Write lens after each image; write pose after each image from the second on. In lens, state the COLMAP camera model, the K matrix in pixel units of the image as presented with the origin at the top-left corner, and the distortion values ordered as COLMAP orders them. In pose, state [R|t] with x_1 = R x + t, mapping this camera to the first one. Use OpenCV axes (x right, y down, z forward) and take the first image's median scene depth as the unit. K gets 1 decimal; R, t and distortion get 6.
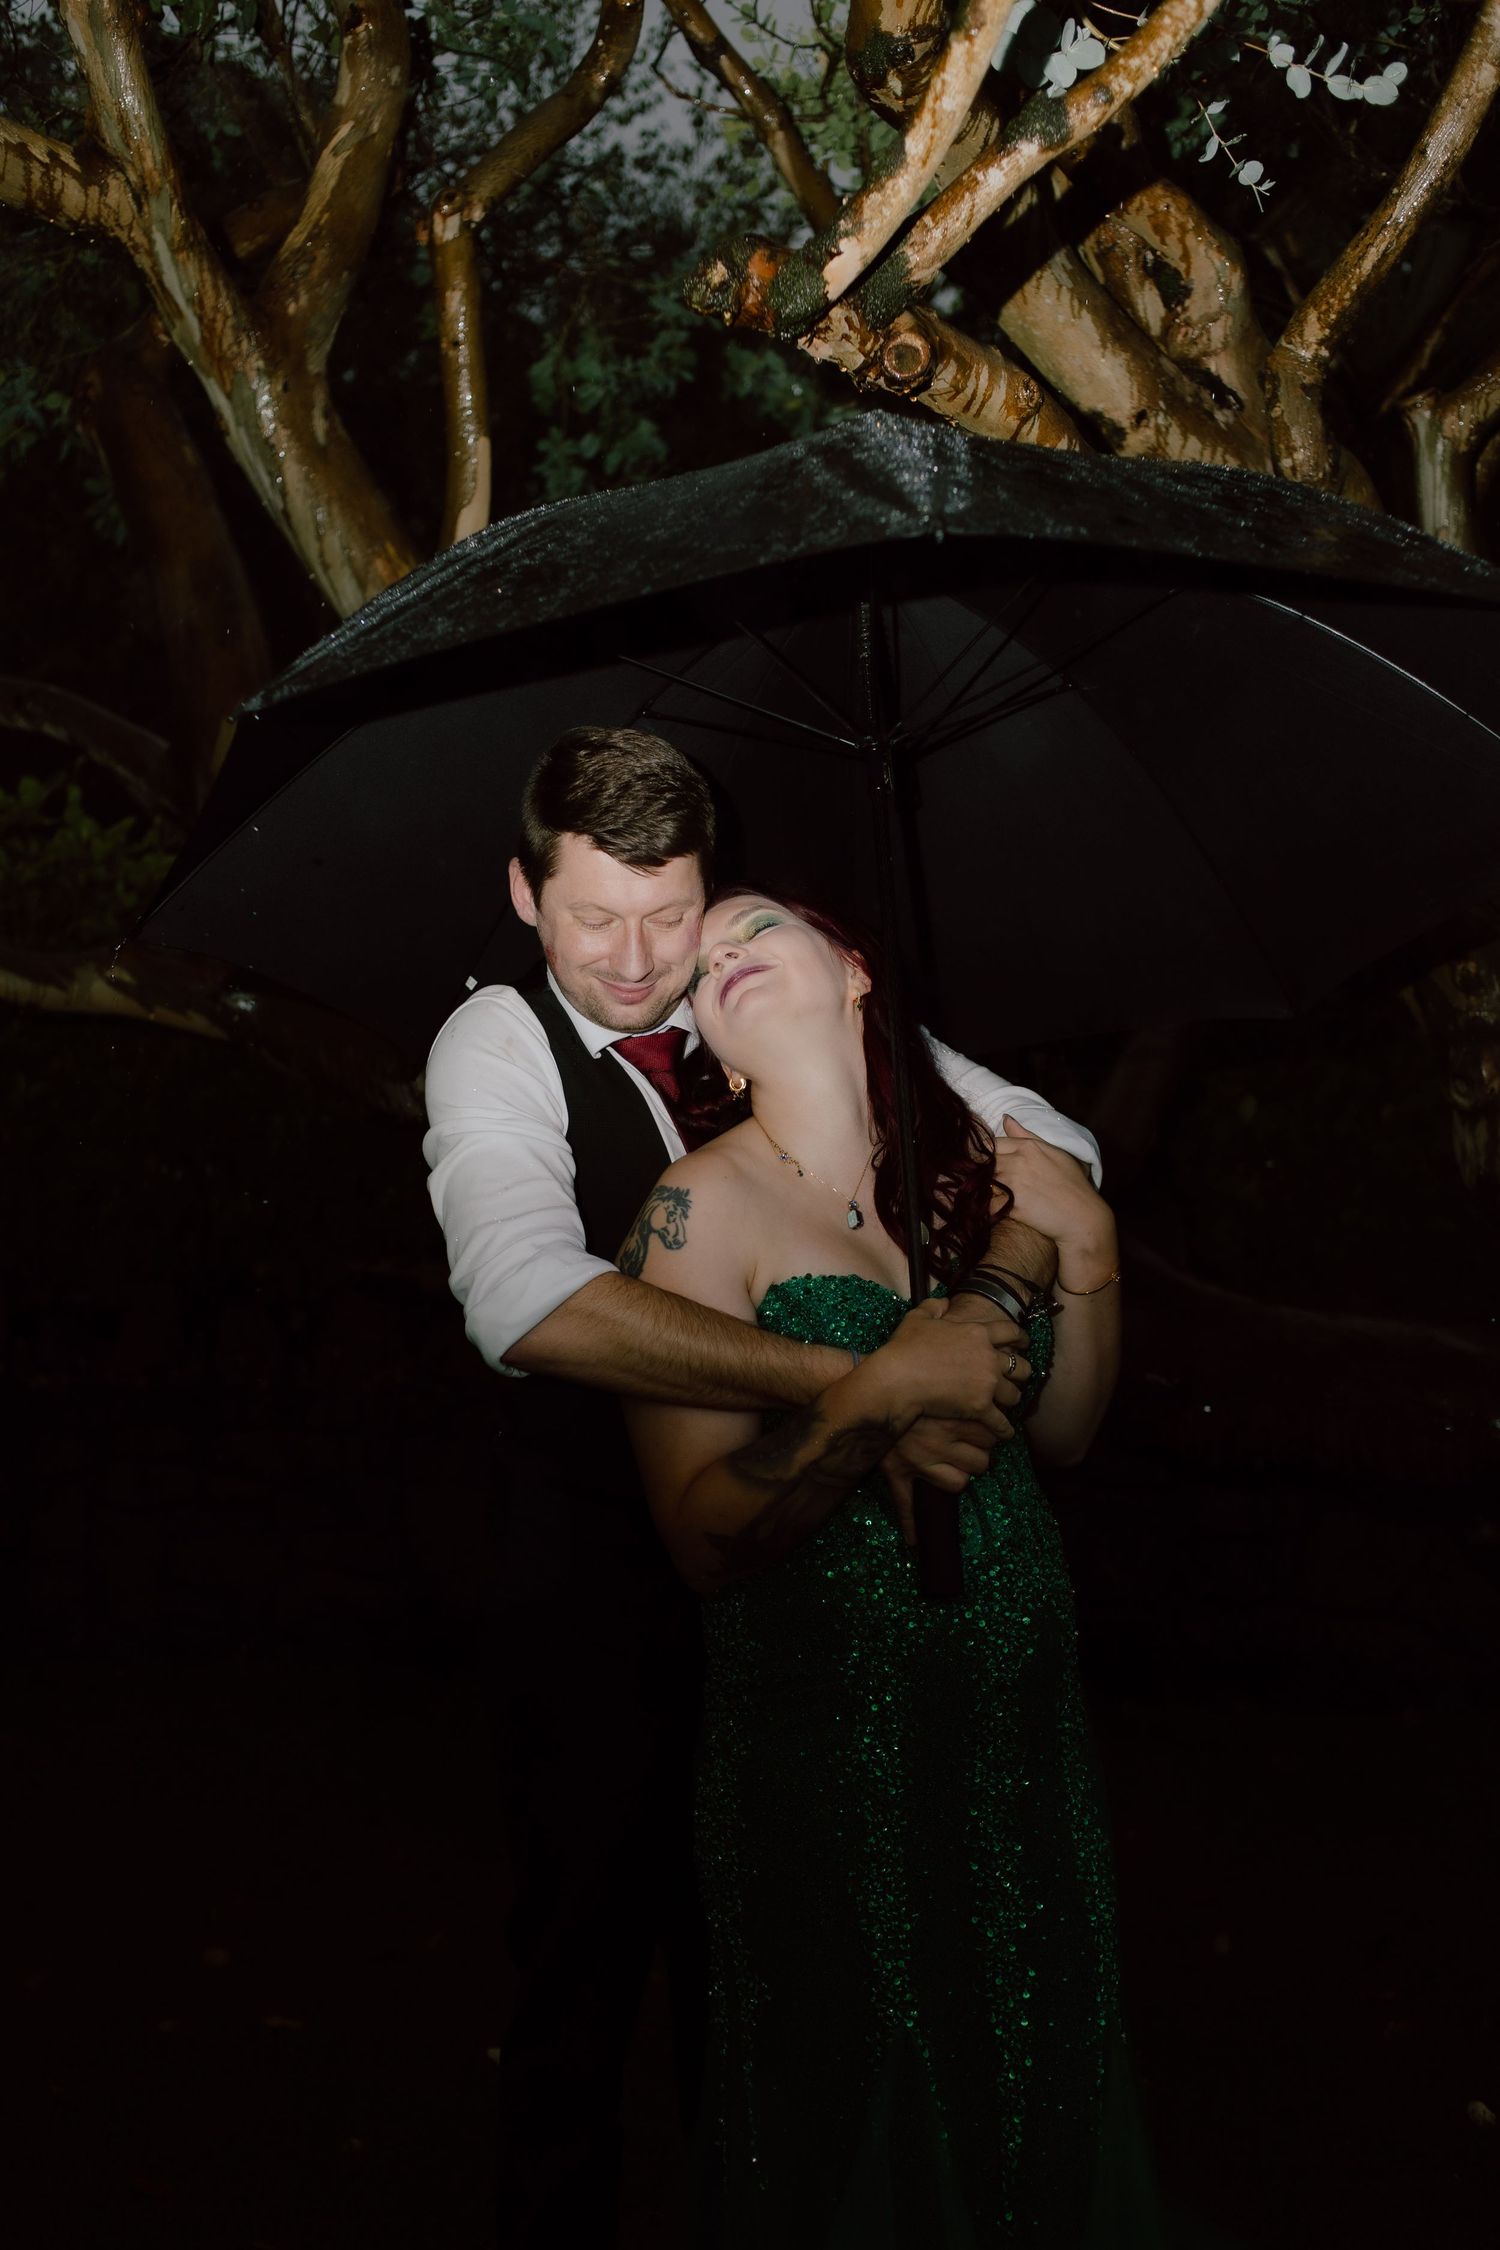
lens RADIAL K [[2434.0, 0, 749.2], [0, 2434.0, 1102.3], [0, 0, 1]] dist [-0.021138, -0.006559]
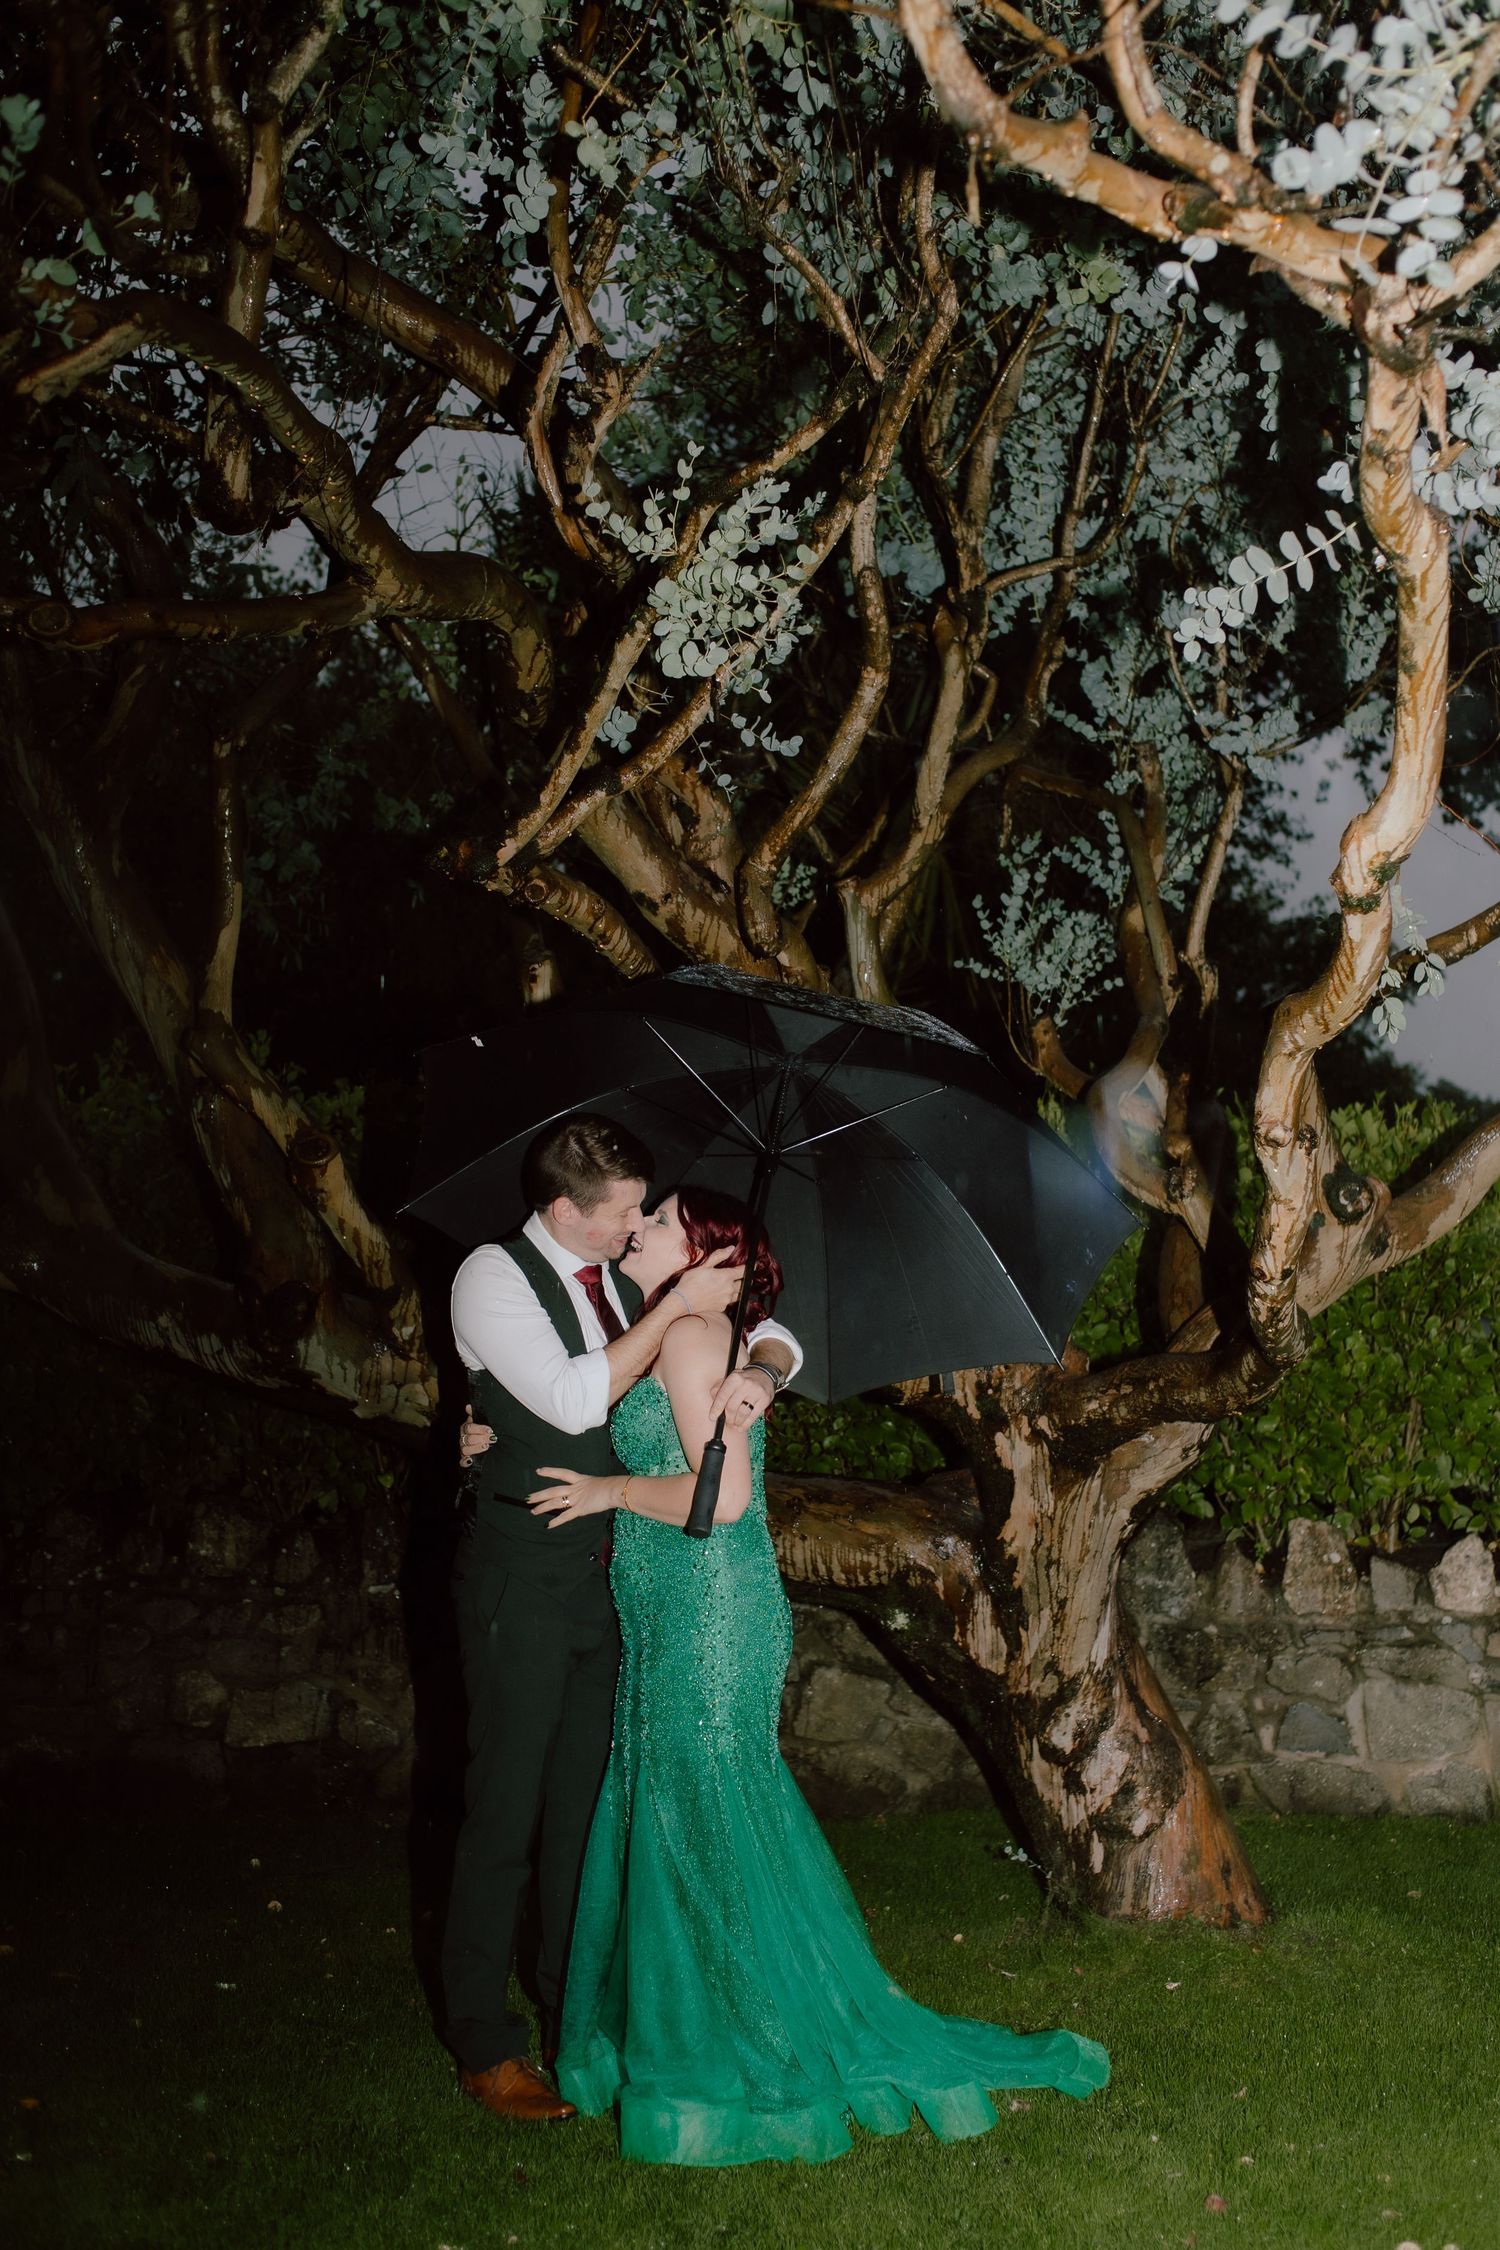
lens RADIAL K [[2434.0, 0, 749.2], [0, 2434.0, 1102.3], [0, 0, 1]] dist [-0.021138, -0.006559]
pose [[0.984255, 0.023975, 0.175121, -0.067409], [0.001288, 0.989759, -0.142742, 0.087506], [-0.176750, 0.140720, 0.974144, -0.578409]]
